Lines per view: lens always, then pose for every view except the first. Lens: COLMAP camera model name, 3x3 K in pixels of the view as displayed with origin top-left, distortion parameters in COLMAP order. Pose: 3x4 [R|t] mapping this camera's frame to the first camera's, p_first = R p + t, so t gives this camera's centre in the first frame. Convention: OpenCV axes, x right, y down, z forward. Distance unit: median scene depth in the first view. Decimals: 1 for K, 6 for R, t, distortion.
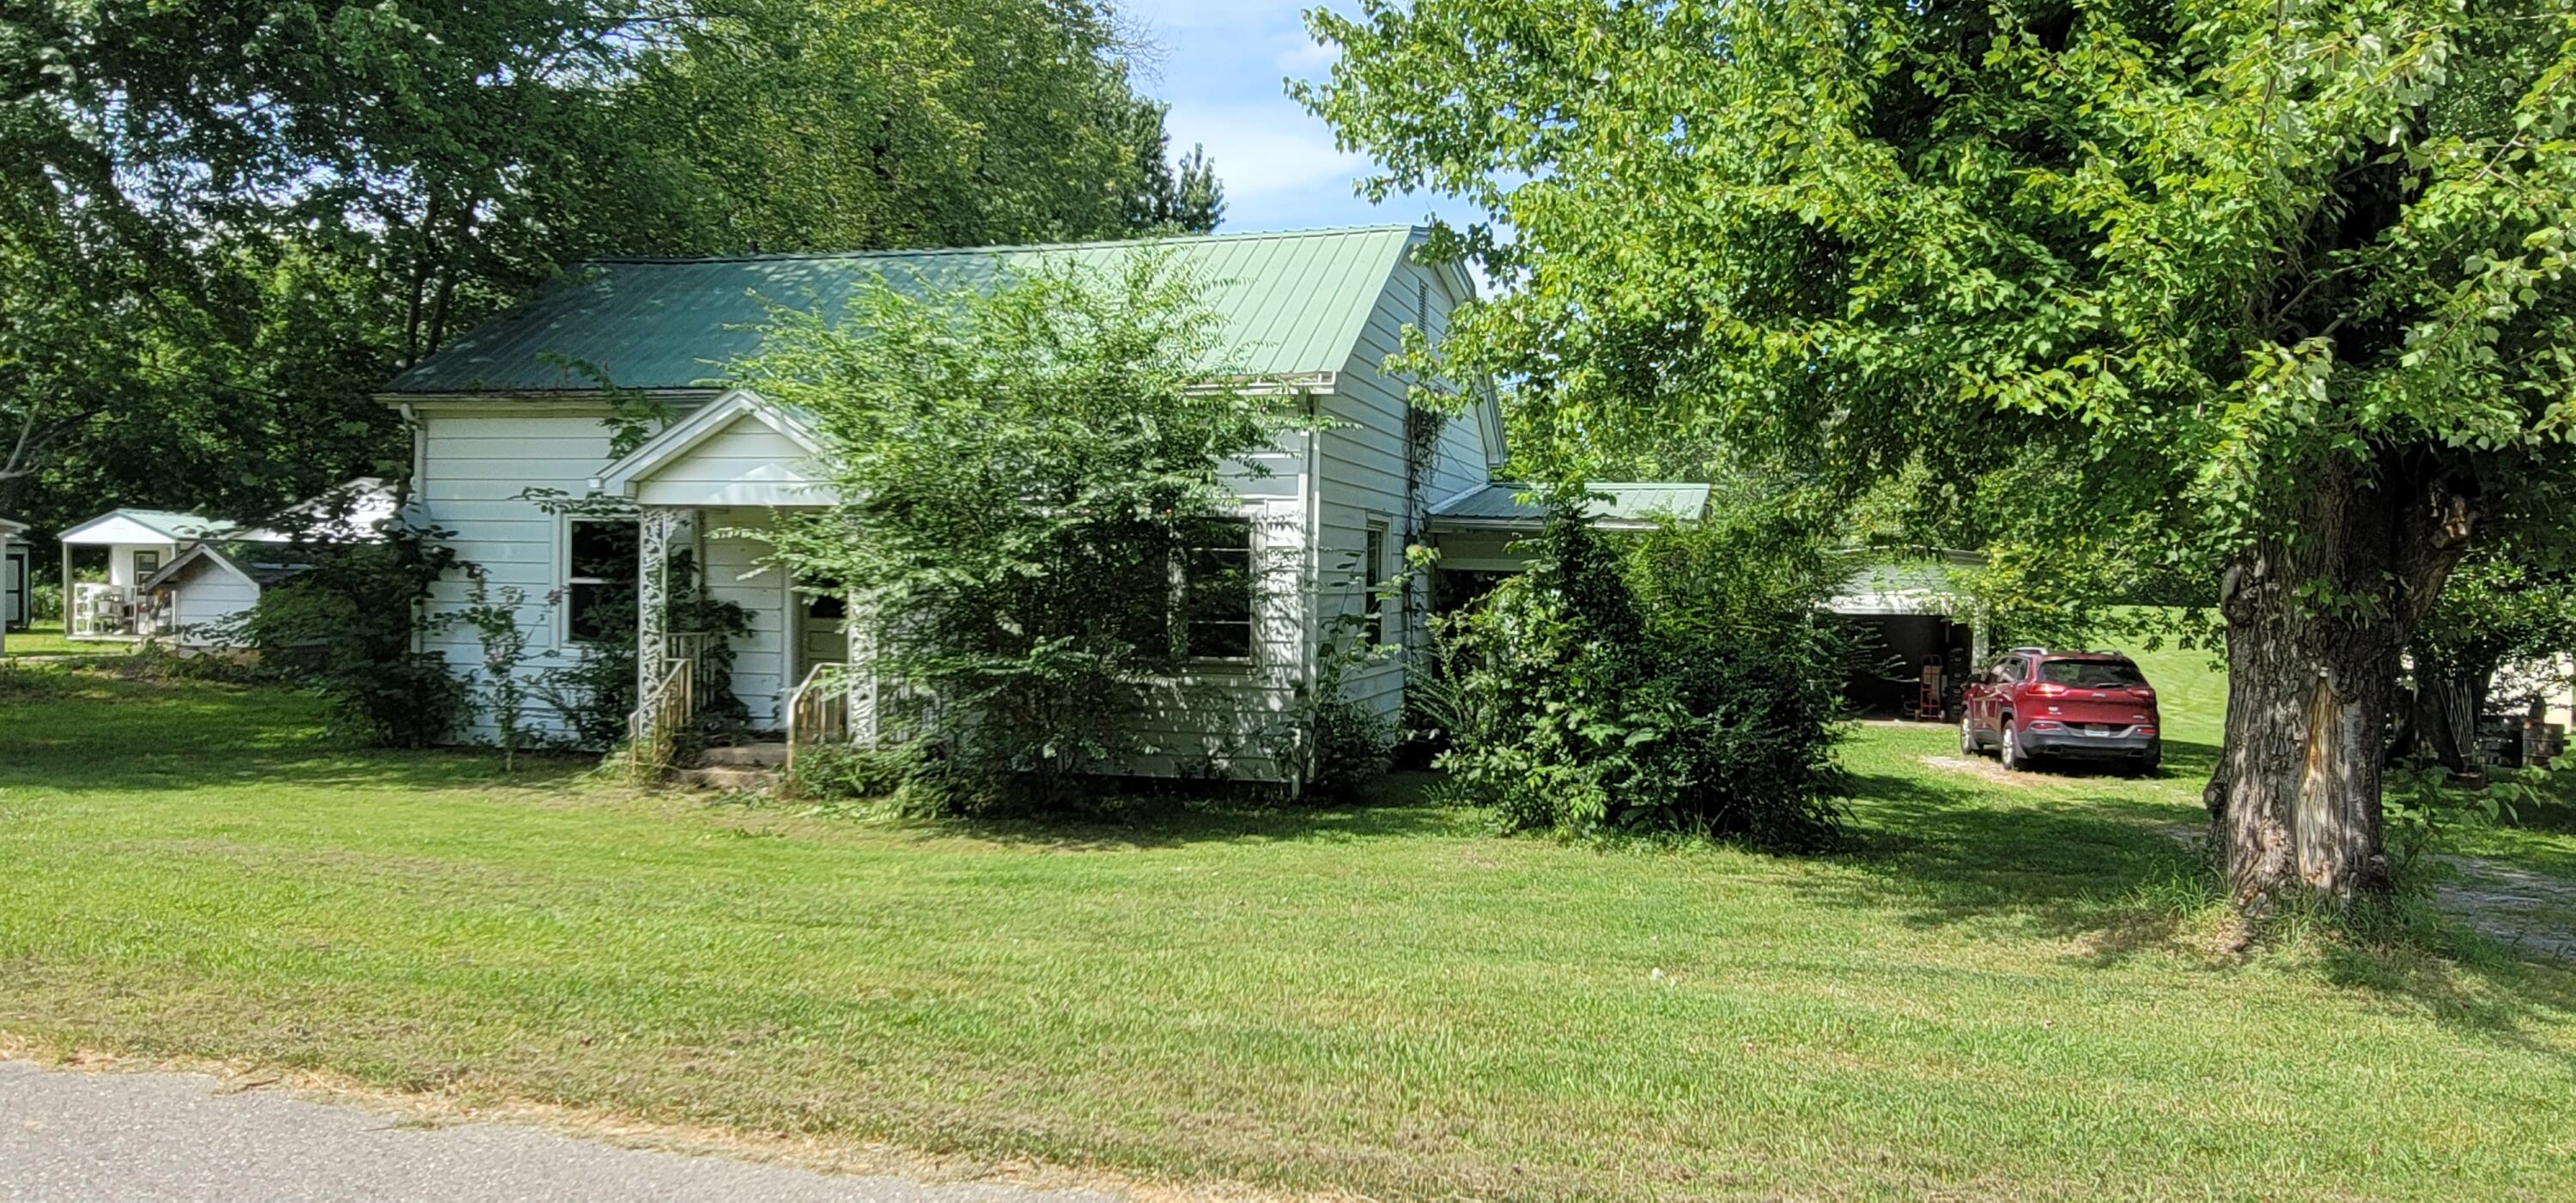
lens RADIAL K [[1048.9, 0, 1294.0], [0, 1048.9, 600.3], [0, 0, 1]] dist [-0.008682, 0.002989]
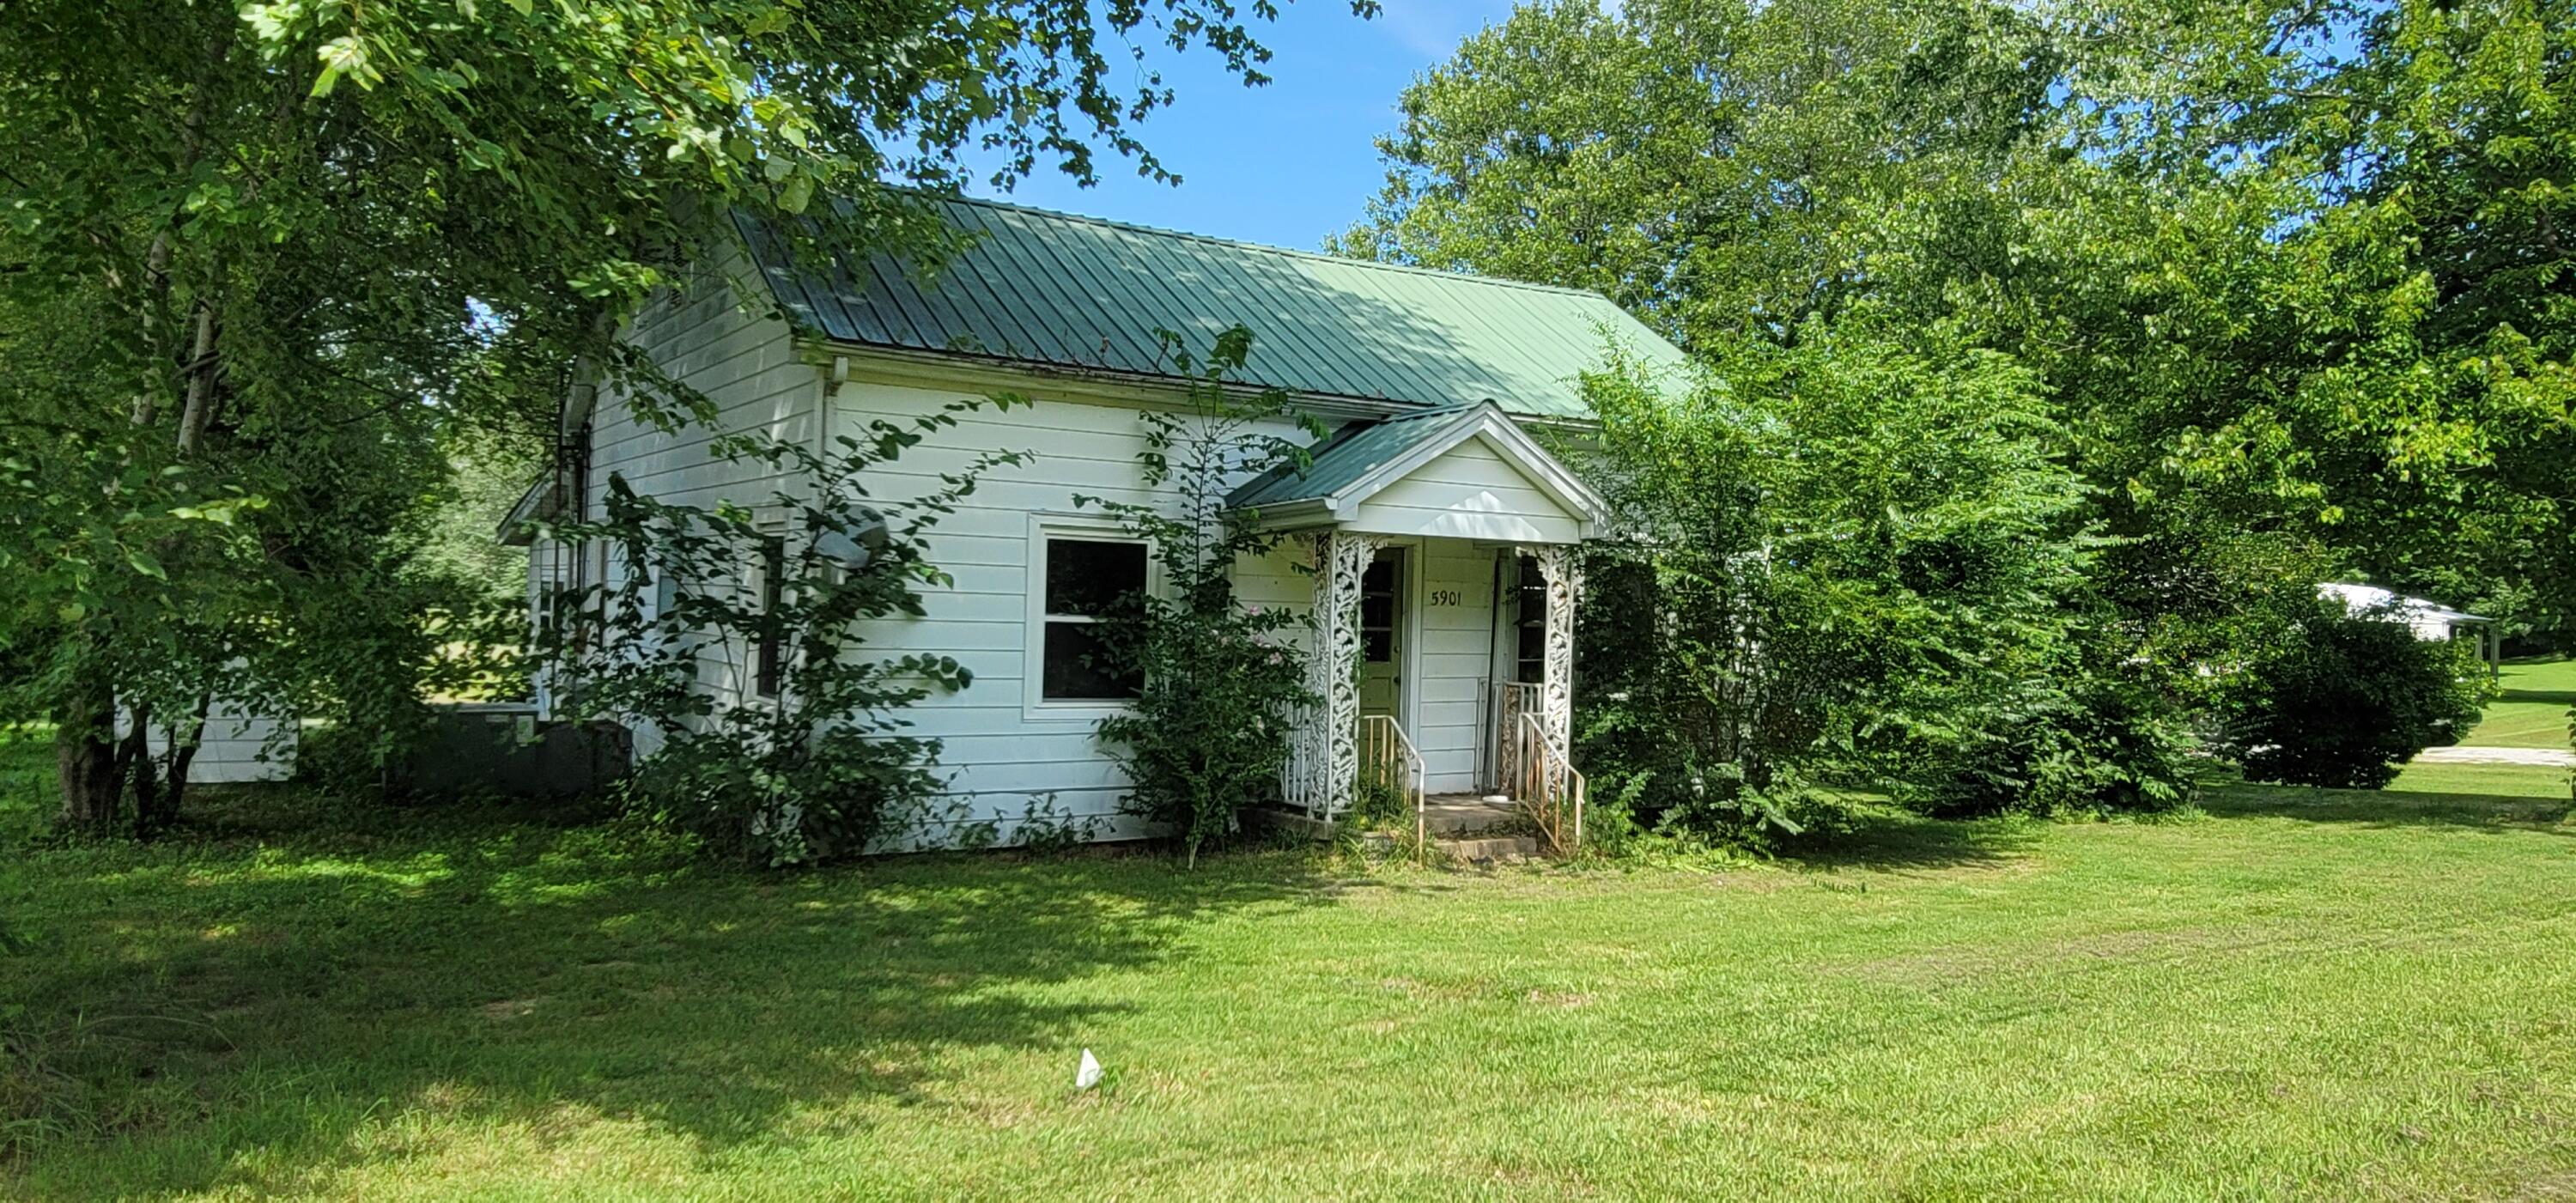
lens RADIAL K [[1048.9, 0, 1294.0], [0, 1048.9, 600.3], [0, 0, 1]] dist [-0.008682, 0.002989]
pose [[0.881076, 0.003039, 0.472966, -1.048566], [0.002844, 0.999927, -0.011721, -0.026624], [-0.472967, 0.011672, 0.881003, 0.279726]]
